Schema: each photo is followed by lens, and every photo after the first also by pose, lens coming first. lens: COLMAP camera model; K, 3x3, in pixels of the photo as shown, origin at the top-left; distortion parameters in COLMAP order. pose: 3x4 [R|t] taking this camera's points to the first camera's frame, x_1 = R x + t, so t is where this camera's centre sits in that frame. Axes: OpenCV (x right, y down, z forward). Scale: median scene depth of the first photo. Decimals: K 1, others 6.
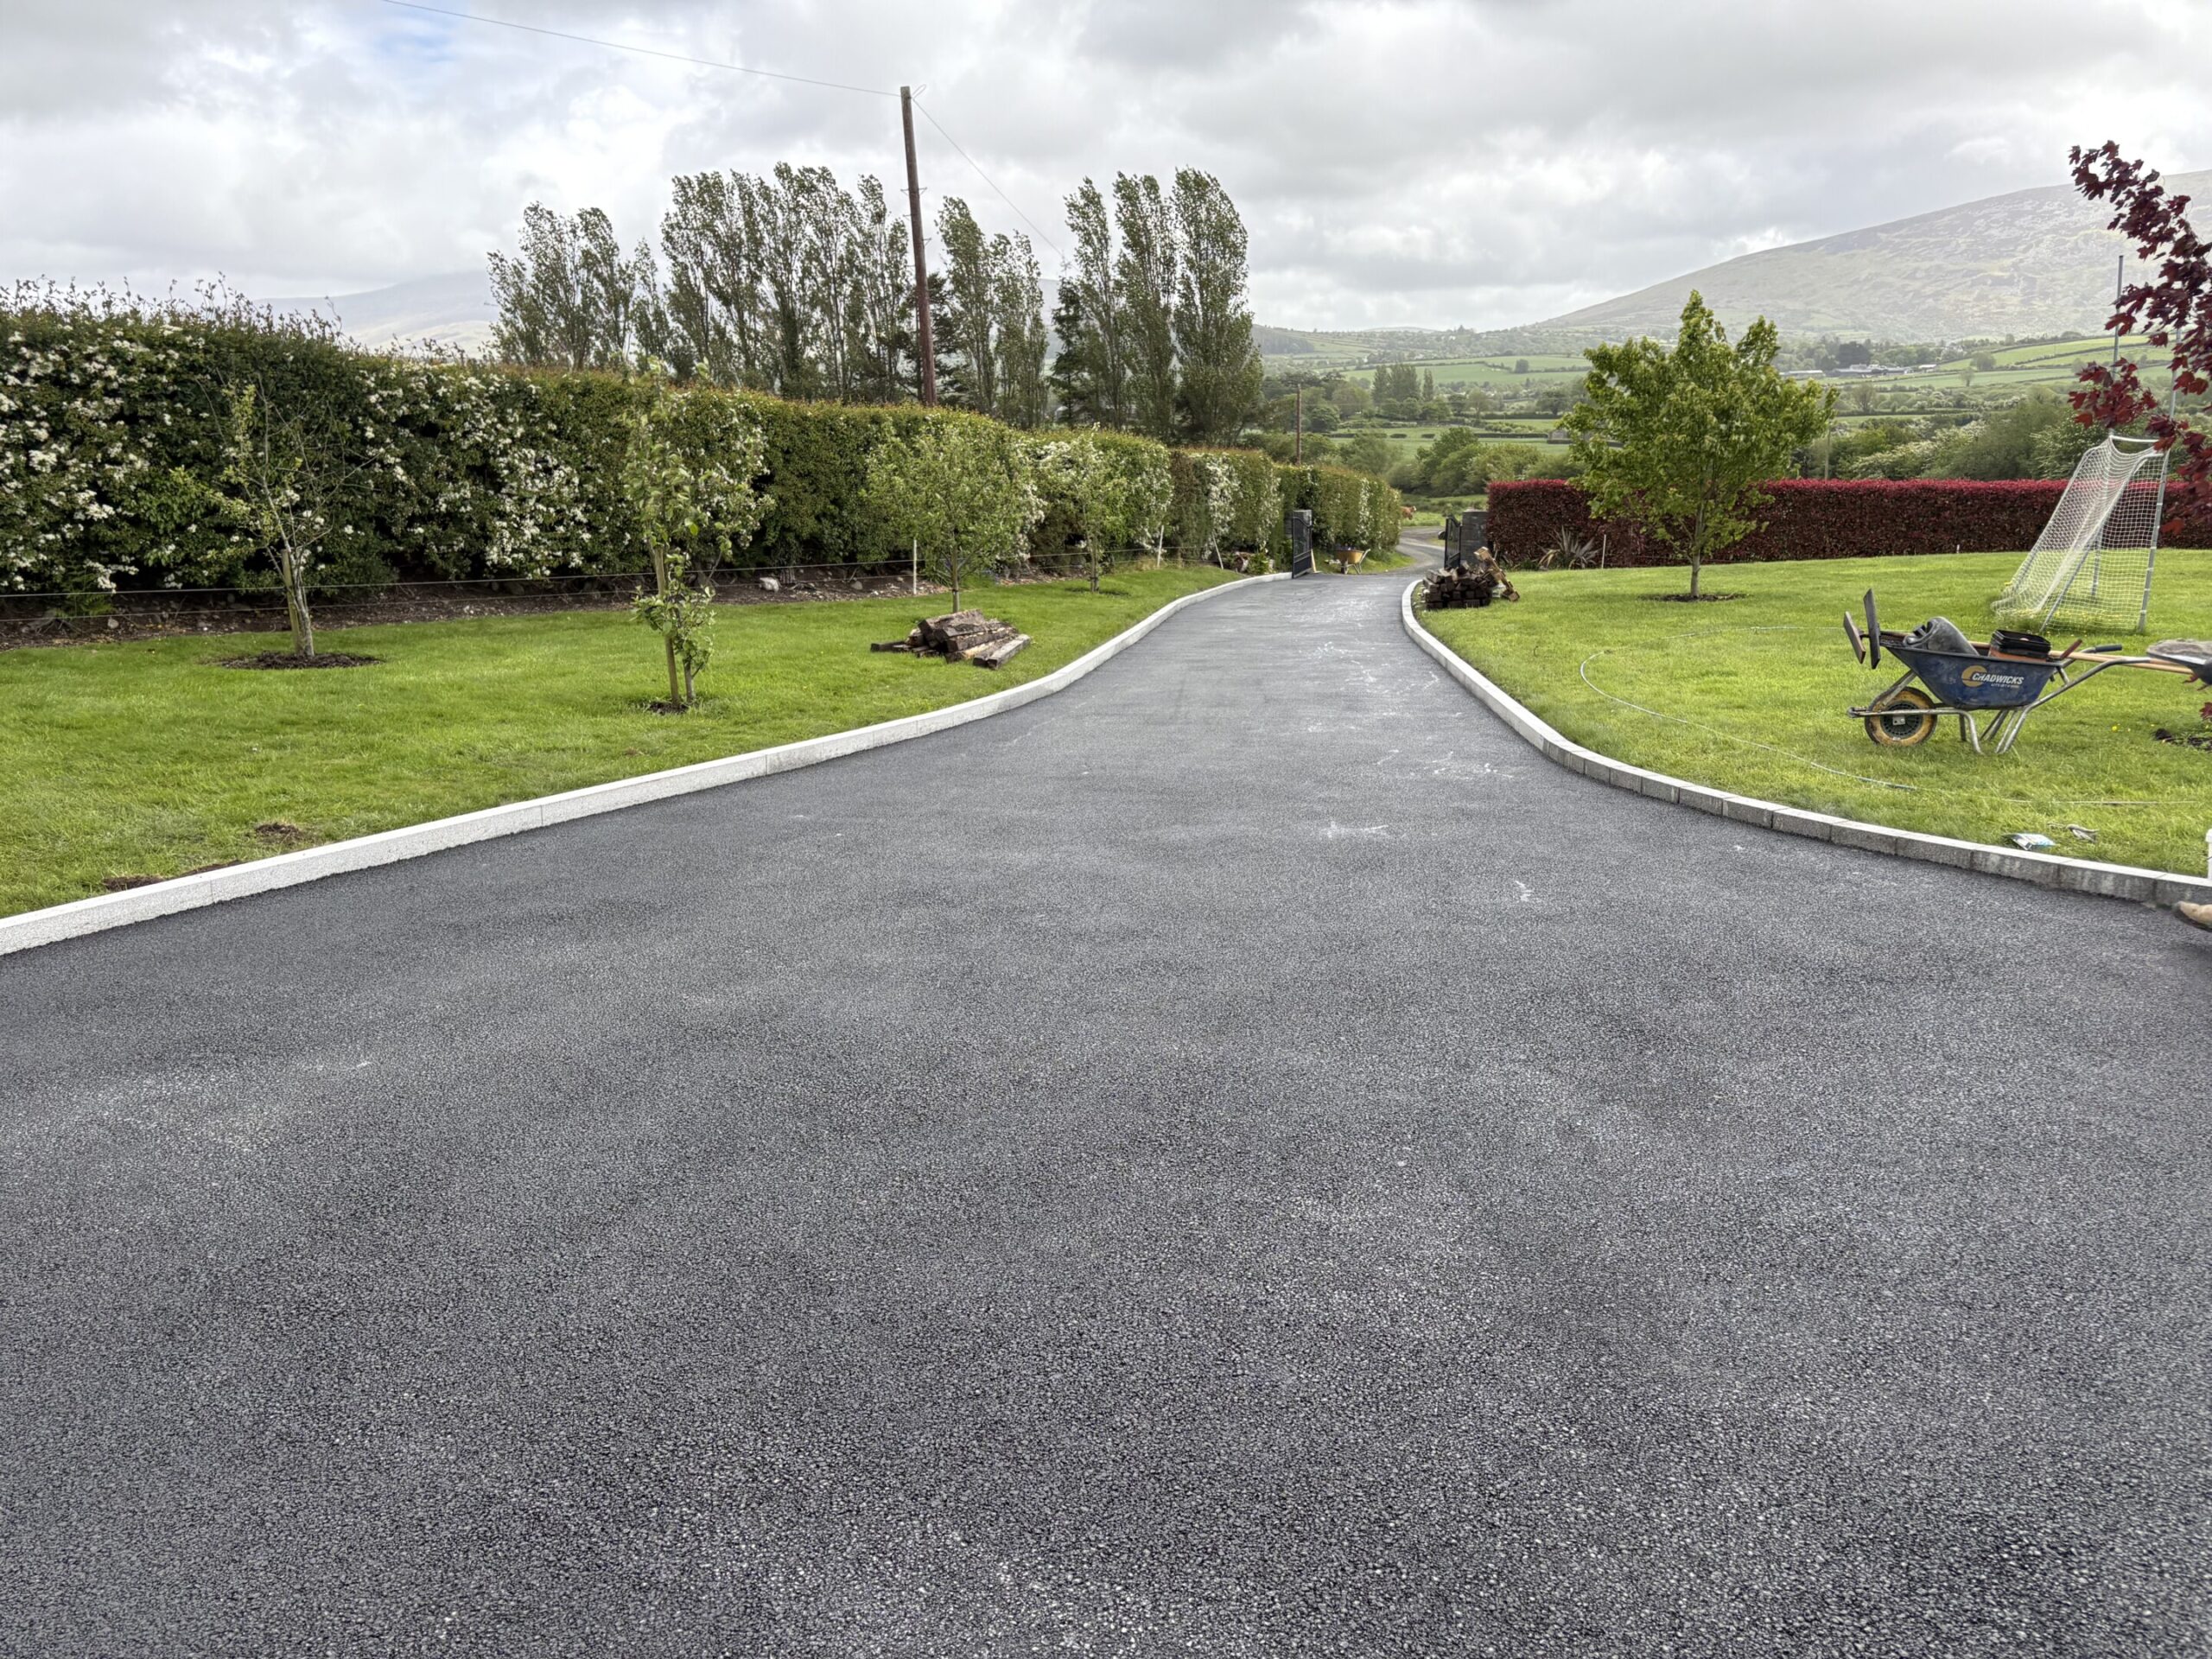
lens RADIAL K [[1739.2, 0, 1106.0], [0, 1739.2, 829.5], [0, 0, 1]] dist [0.010261, -0.004588]
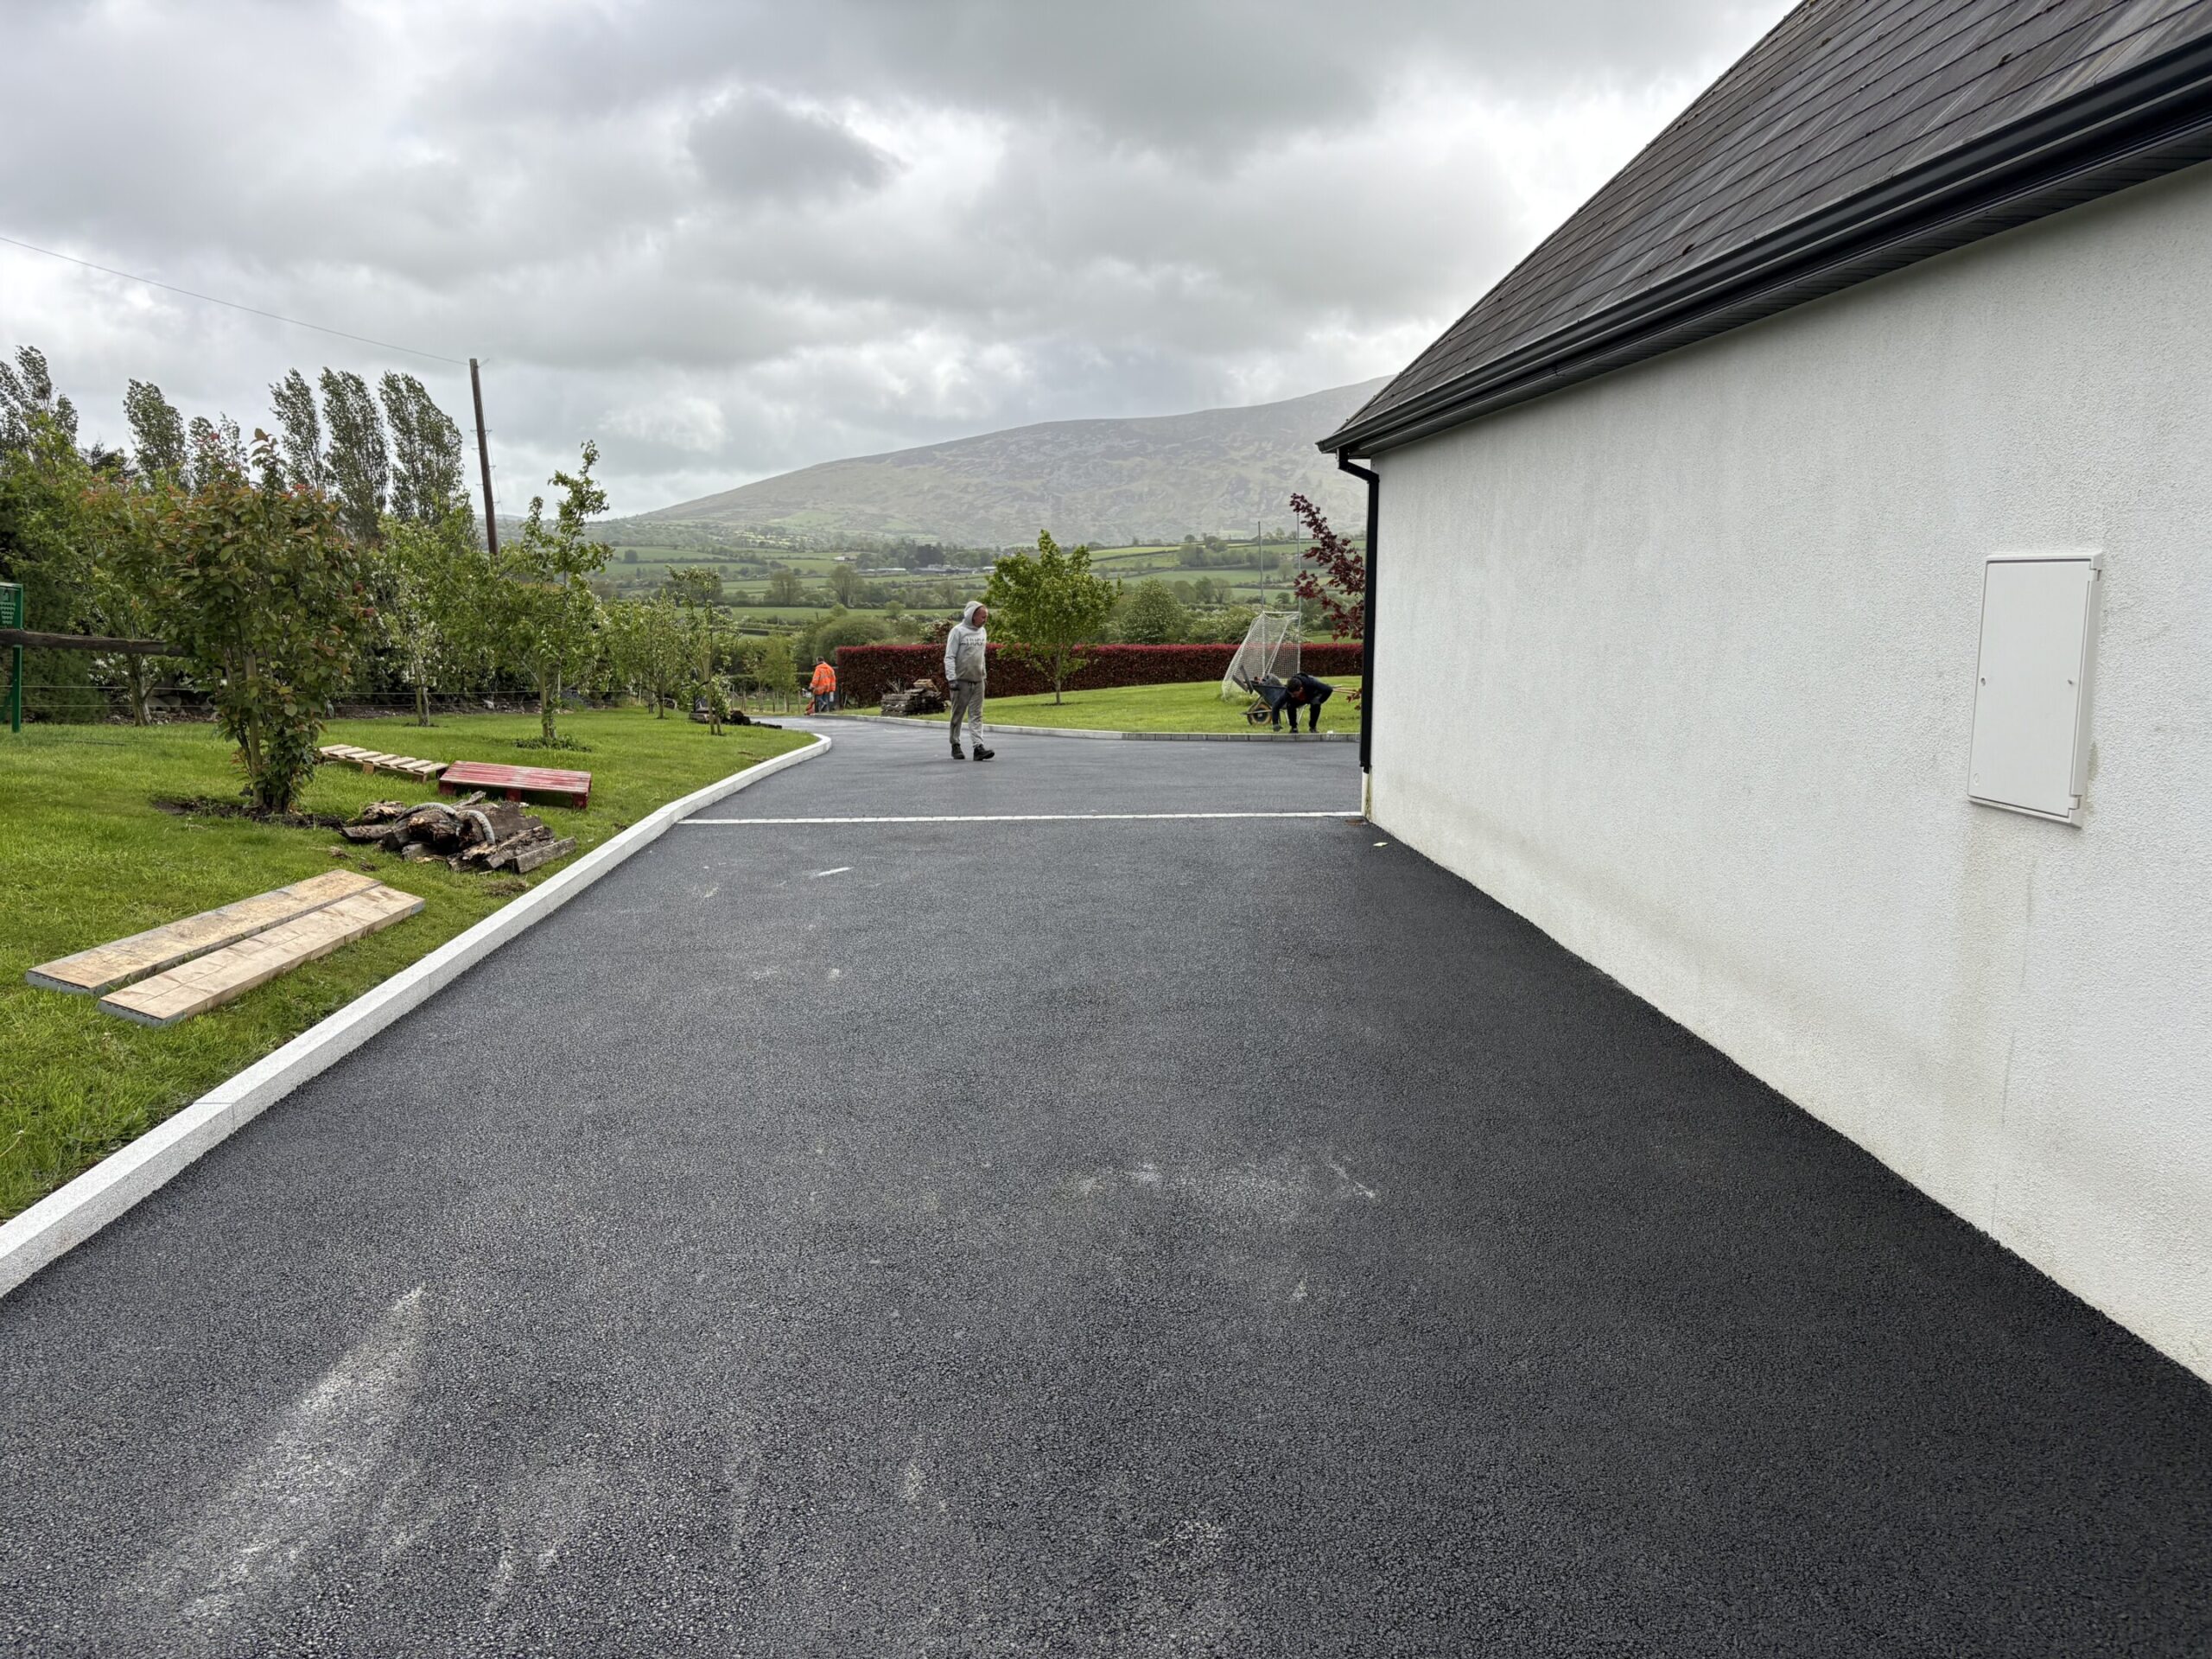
lens RADIAL K [[1739.2, 0, 1106.0], [0, 1739.2, 829.5], [0, 0, 1]] dist [0.010261, -0.004588]
pose [[0.875672, -0.048956, 0.480418, -0.091225], [0.098975, 0.991923, -0.079324, 0.026257], [-0.472654, 0.117011, 0.873445, -0.101674]]
